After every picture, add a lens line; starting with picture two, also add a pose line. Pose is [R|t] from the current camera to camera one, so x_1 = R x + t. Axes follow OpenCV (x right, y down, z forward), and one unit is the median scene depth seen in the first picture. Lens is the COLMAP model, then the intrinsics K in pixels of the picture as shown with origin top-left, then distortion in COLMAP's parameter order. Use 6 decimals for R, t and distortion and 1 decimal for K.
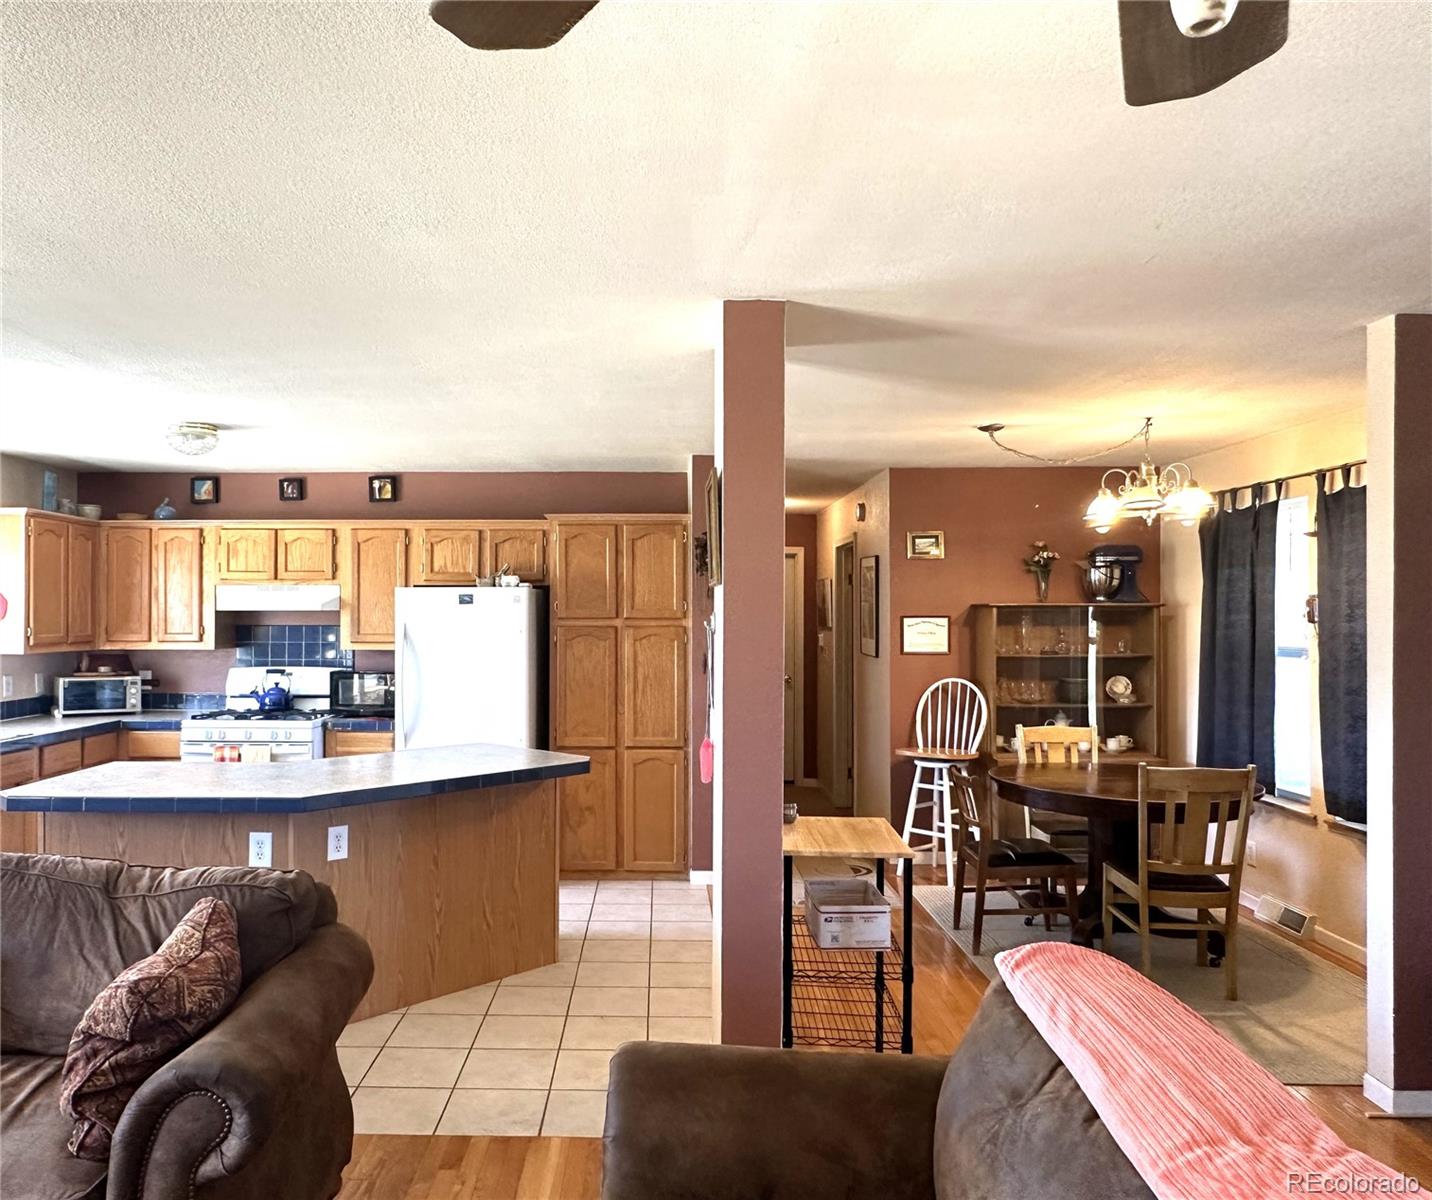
lens RADIAL K [[1122.9, 0, 714.1], [0, 1122.9, 606.4], [0, 0, 1]] dist [-0.011857, -0.009055]
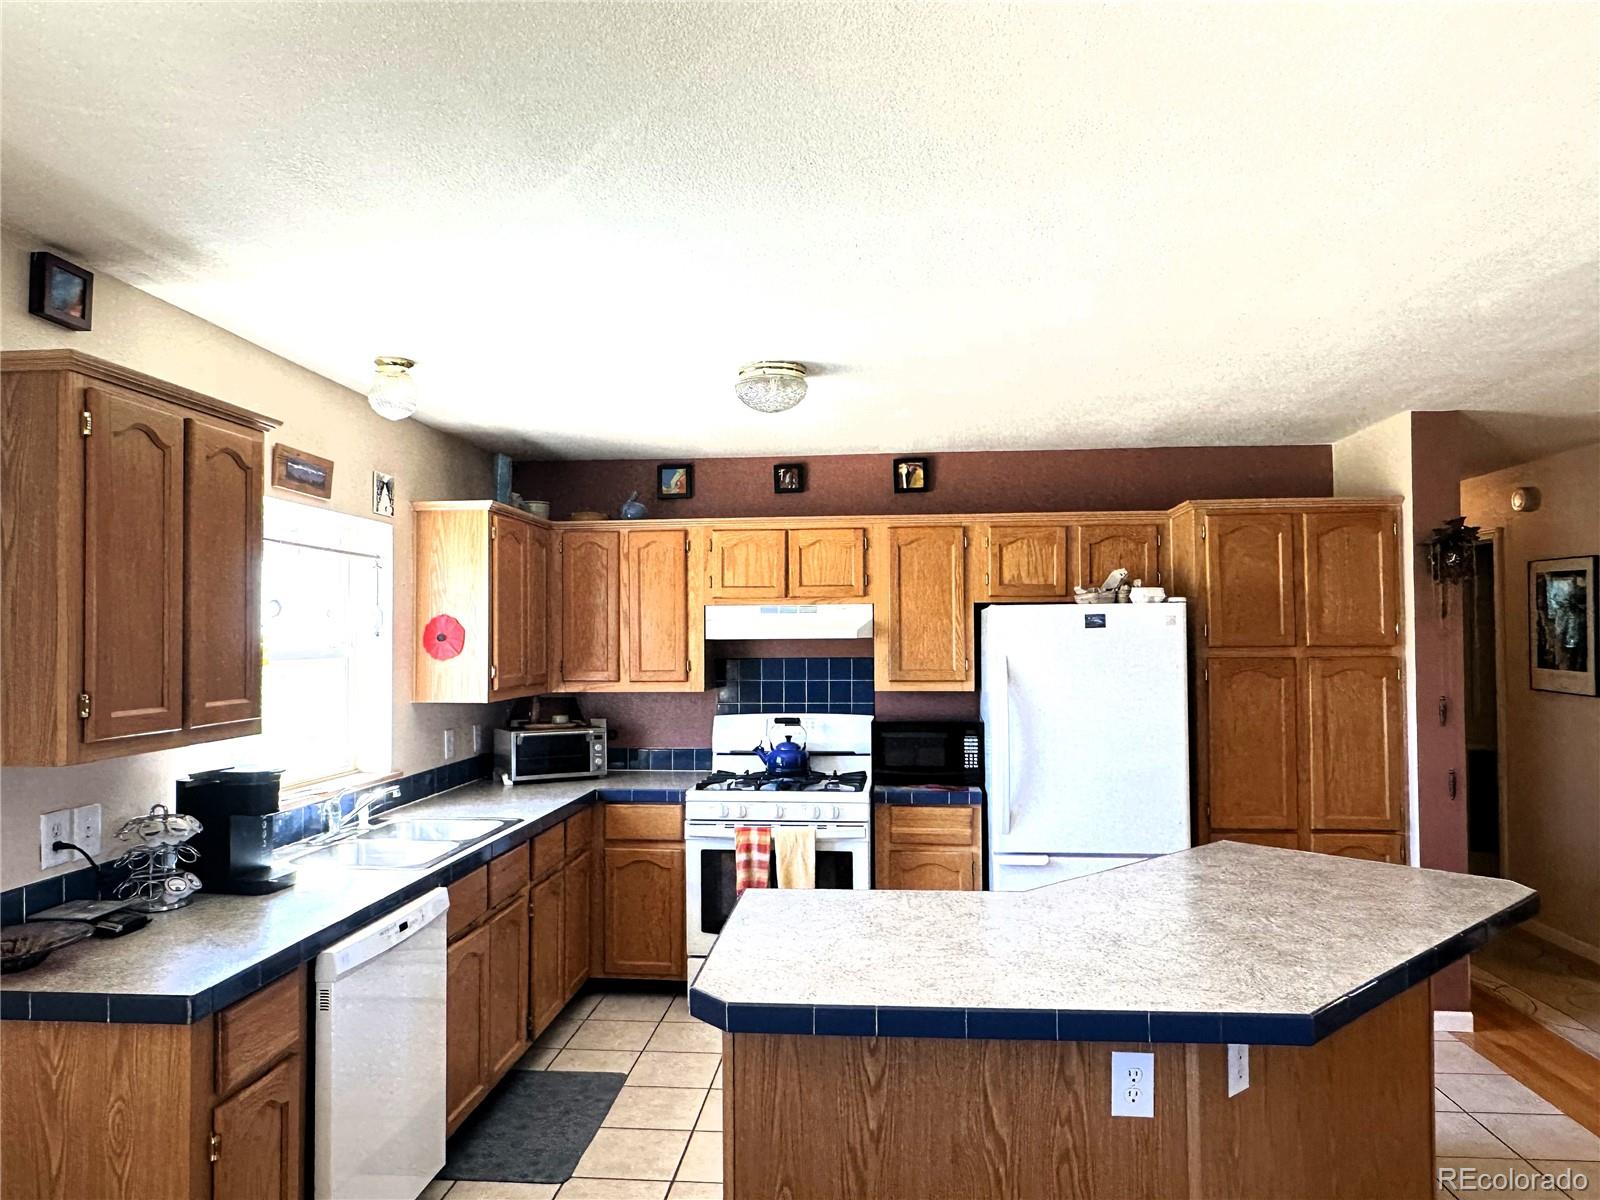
lens RADIAL K [[1080.2, 0, 806.5], [0, 1080.2, 604.3], [0, 0, 1]] dist [-0.001384, -0.000658]
pose [[0.997200, -0.010533, -0.074039, -0.325254], [0.009011, 0.999742, -0.020864, -0.004133], [0.074240, 0.020138, 0.997037, 0.286385]]
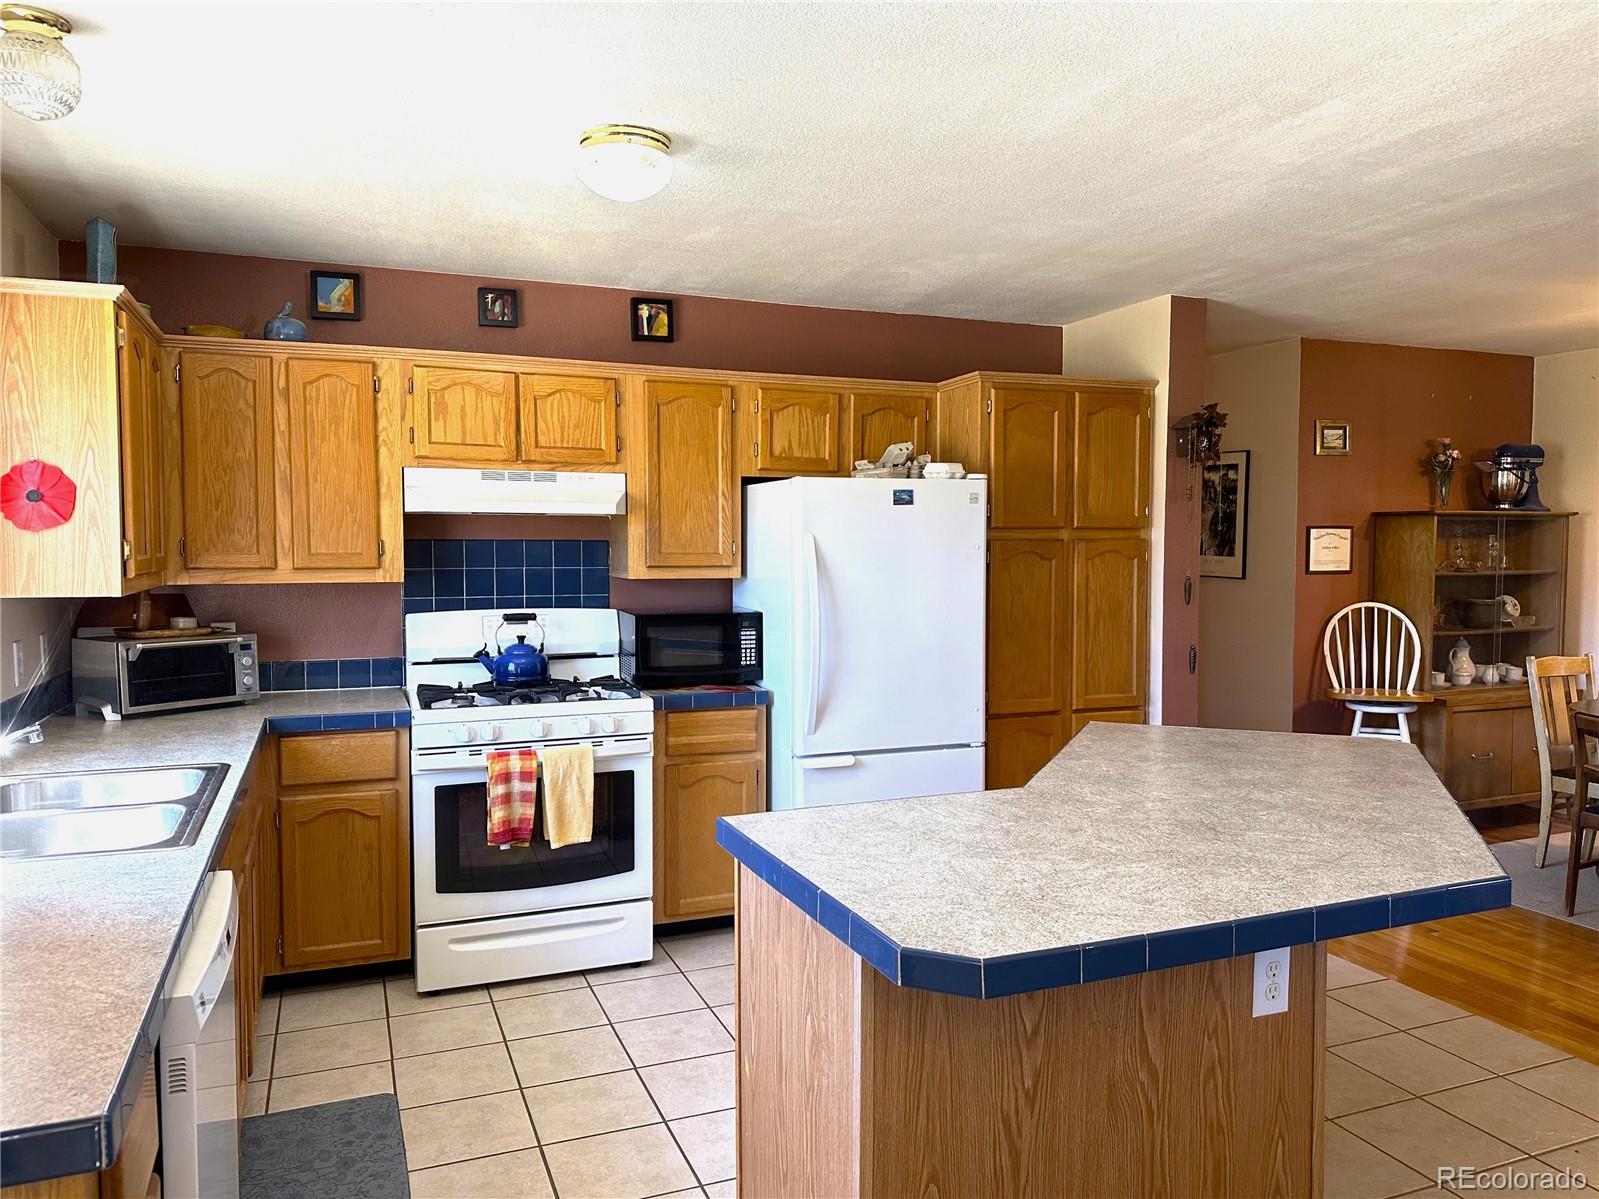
lens RADIAL K [[1140.8, 0, 804.2], [0, 1140.8, 603.5], [0, 0, 1]] dist [0.123938, -0.208989]
pose [[0.916489, -0.023020, 0.399396, -0.495926], [-0.002623, 0.997976, 0.063541, 0.011912], [-0.400050, -0.059282, 0.914574, 0.387854]]
